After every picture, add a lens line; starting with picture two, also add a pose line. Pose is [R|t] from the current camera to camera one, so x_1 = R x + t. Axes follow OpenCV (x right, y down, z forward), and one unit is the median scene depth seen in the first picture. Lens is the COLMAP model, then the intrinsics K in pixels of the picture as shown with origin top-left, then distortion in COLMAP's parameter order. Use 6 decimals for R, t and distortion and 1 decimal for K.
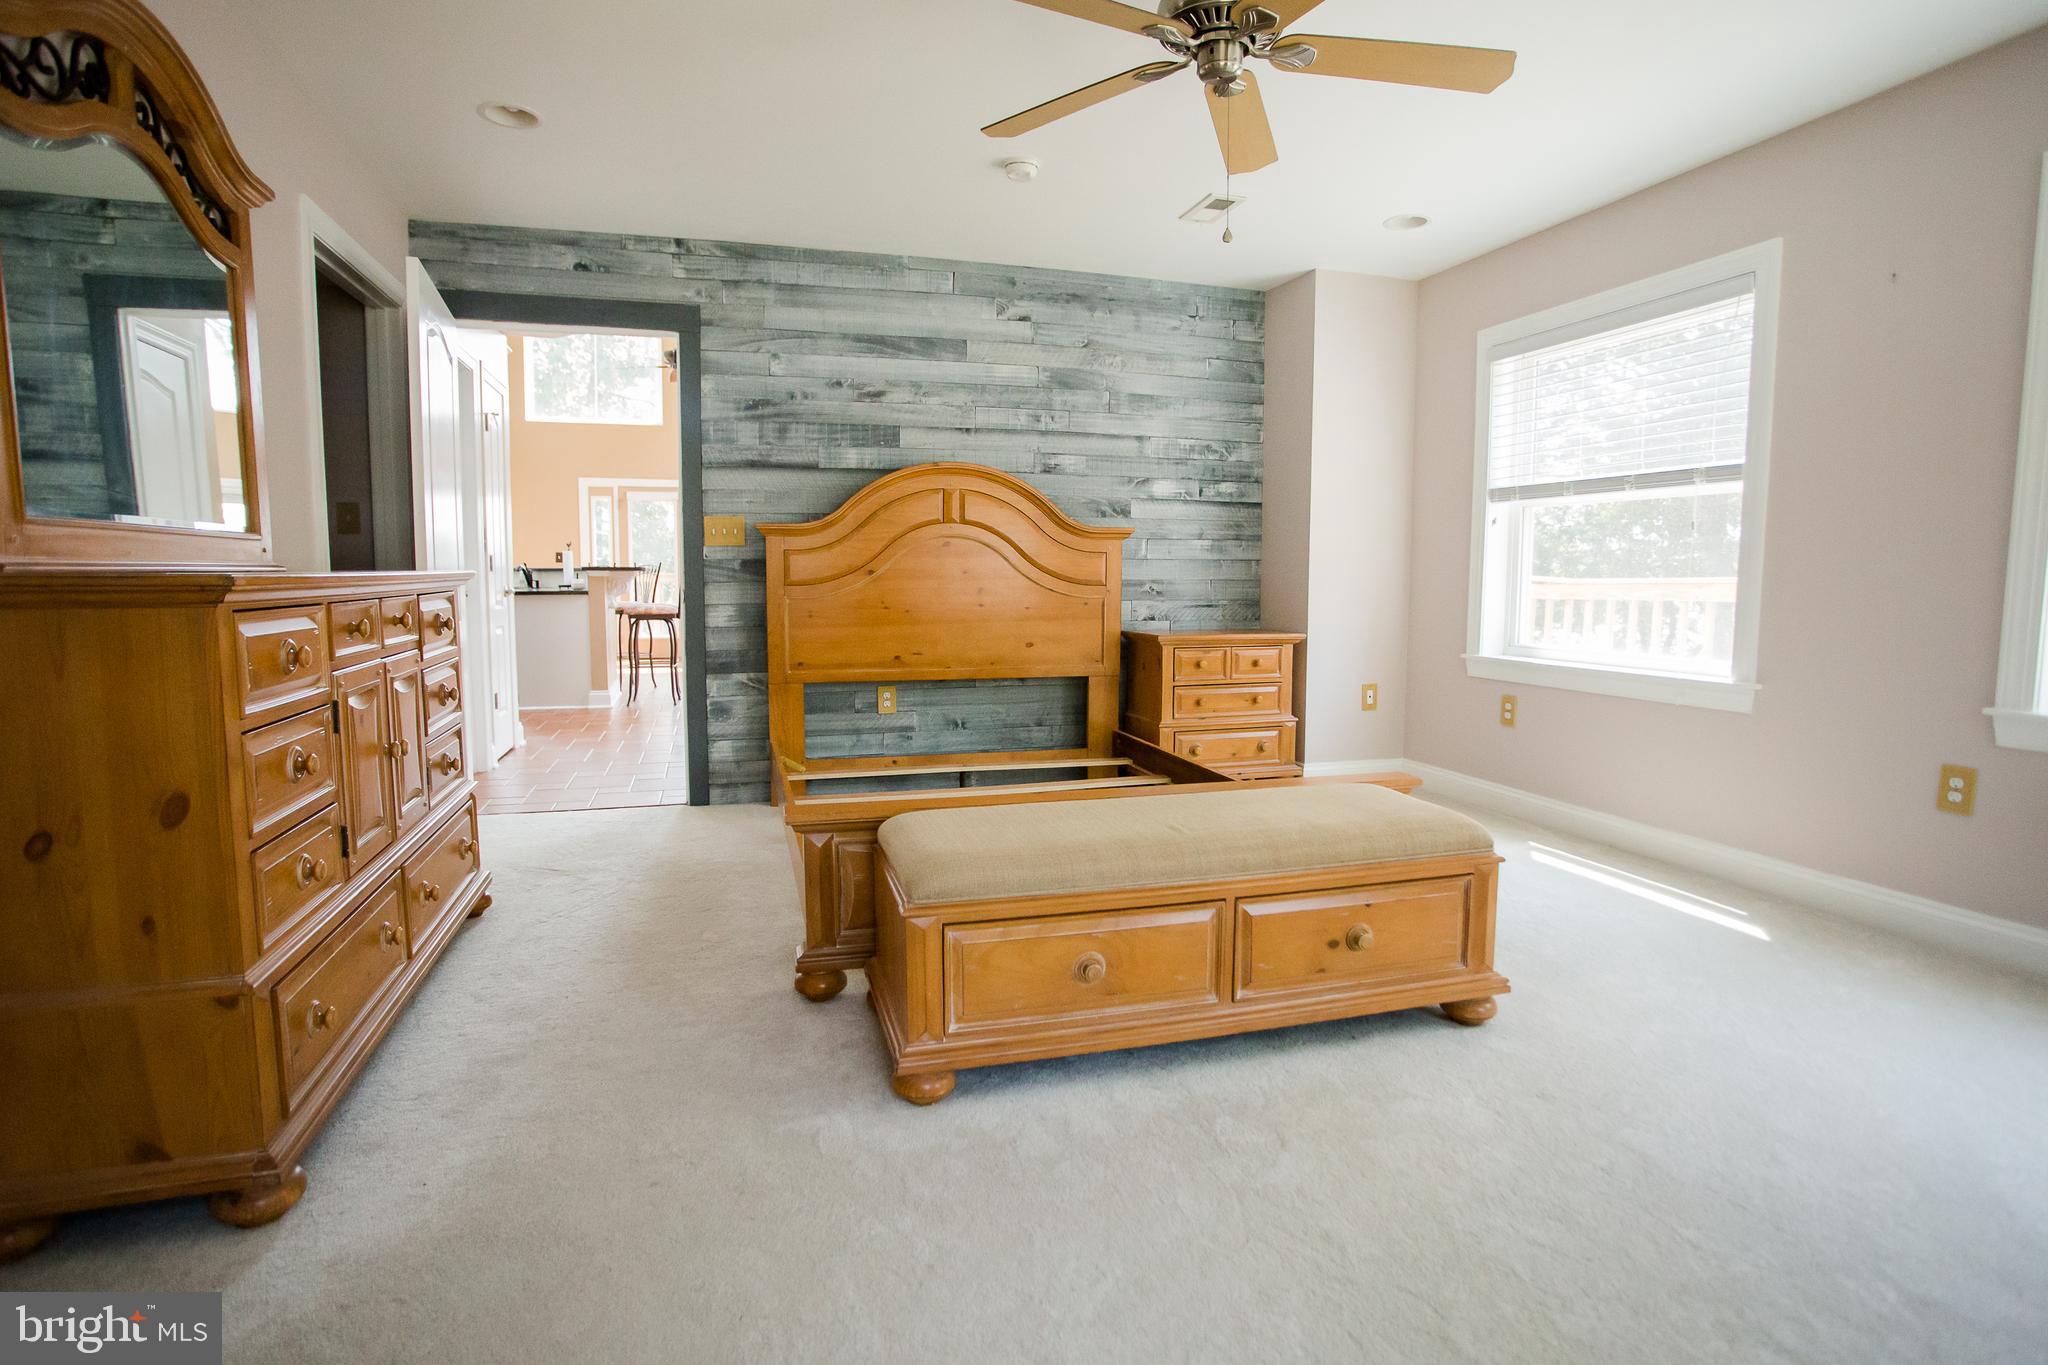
lens RADIAL K [[1038.7, 0, 1033.0], [0, 1038.7, 665.7], [0, 0, 1]] dist [-0.079039, 0.038883]
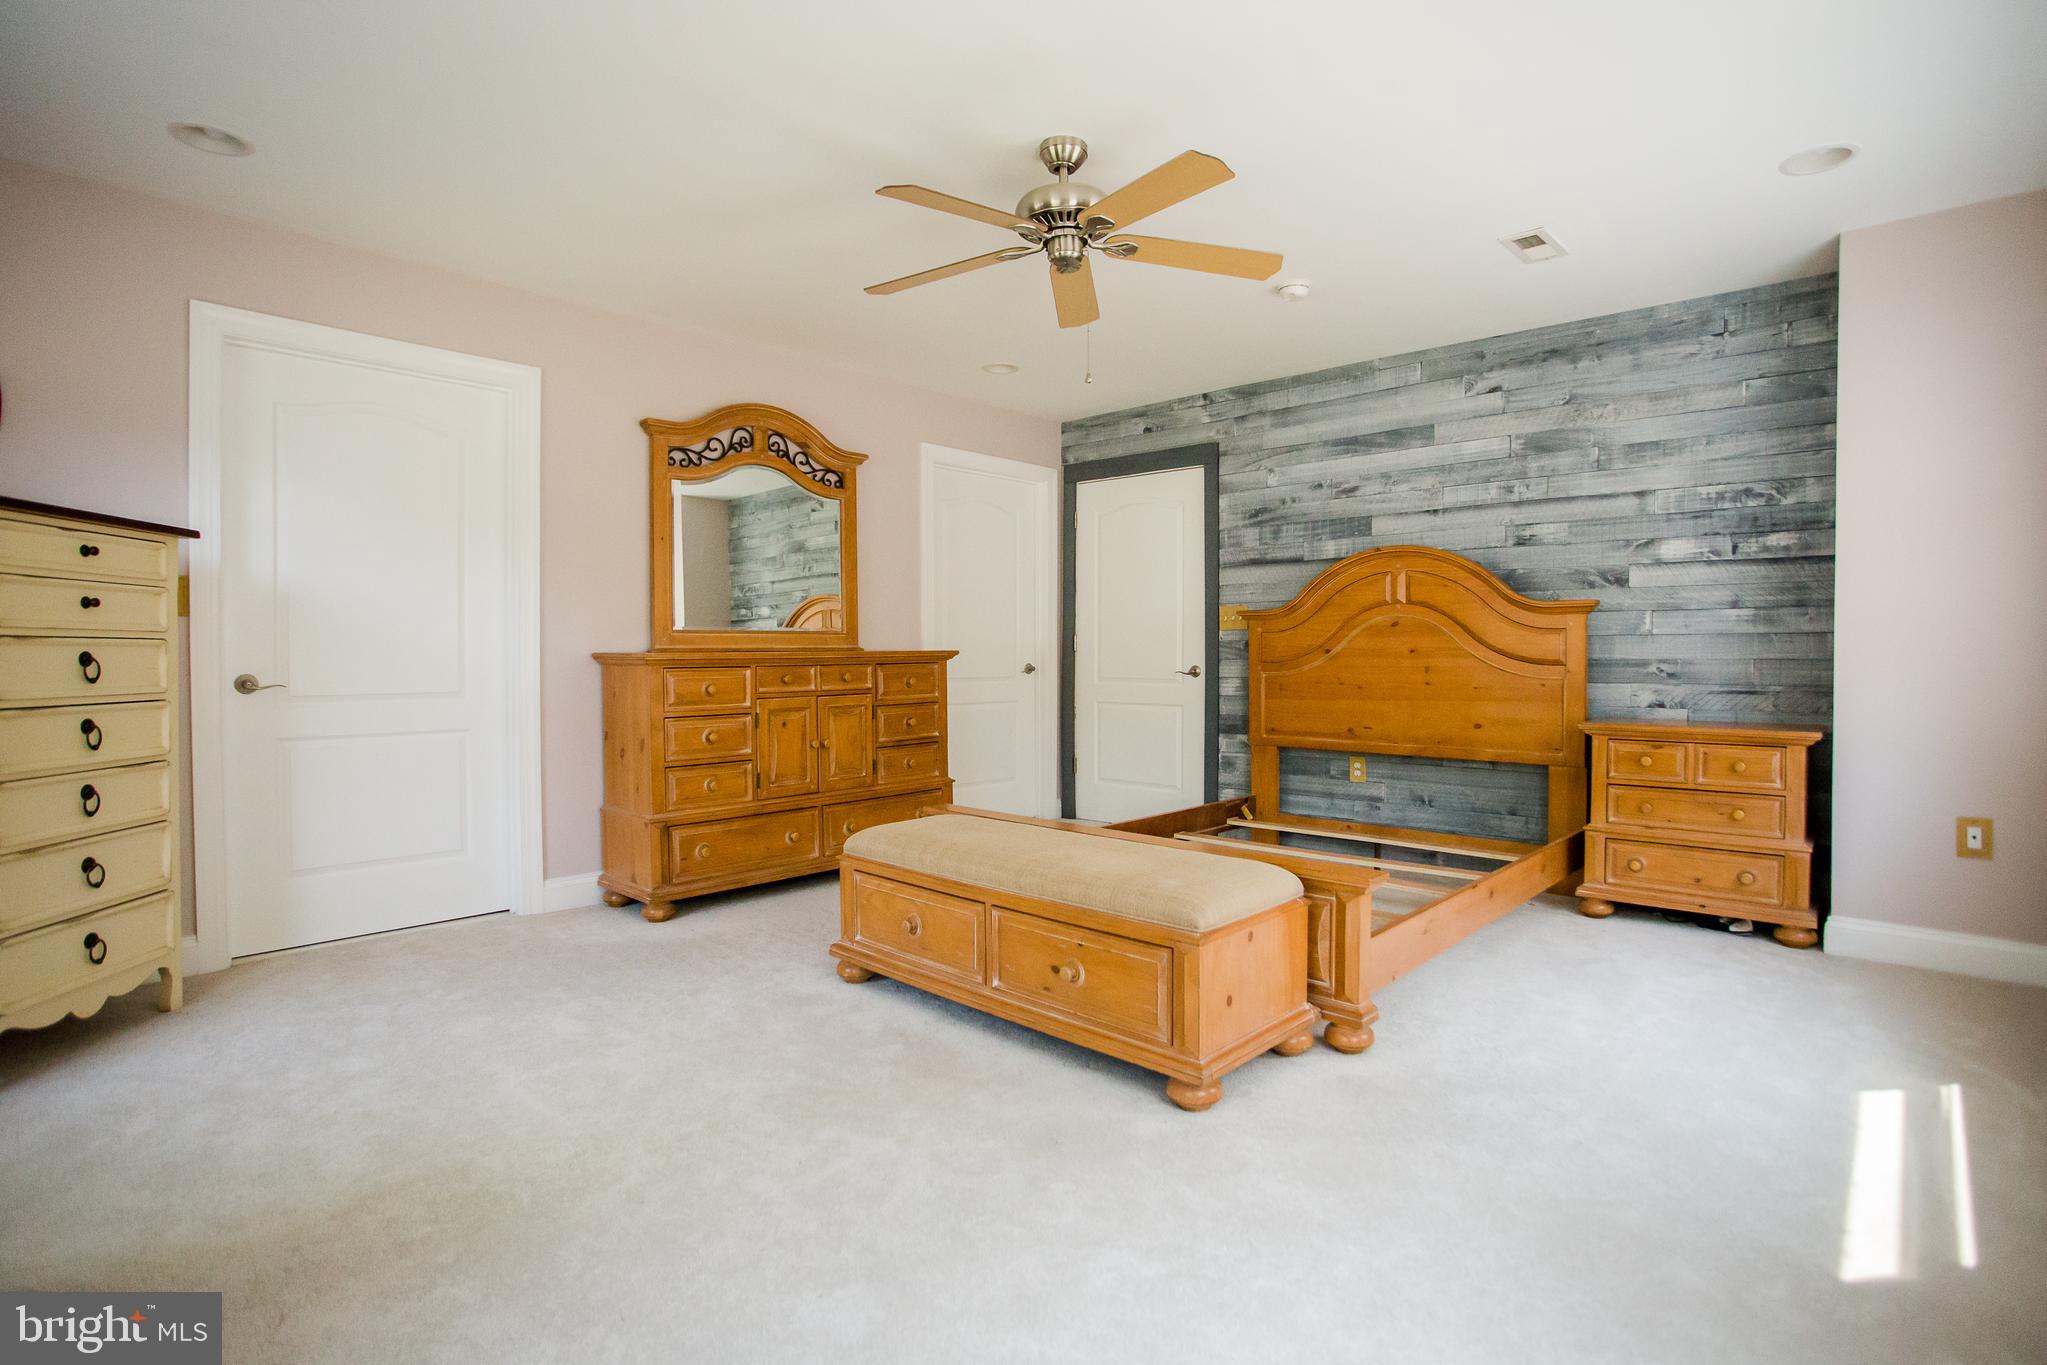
lens RADIAL K [[1017.7, 0, 1028.3], [0, 1017.7, 666.5], [0, 0, 1]] dist [-0.079453, 0.040114]
pose [[0.503103, 0.009142, -0.864178, 0.588611], [-0.073675, 0.996758, -0.032348, -0.014503], [0.861080, 0.079943, 0.502146, 0.172795]]
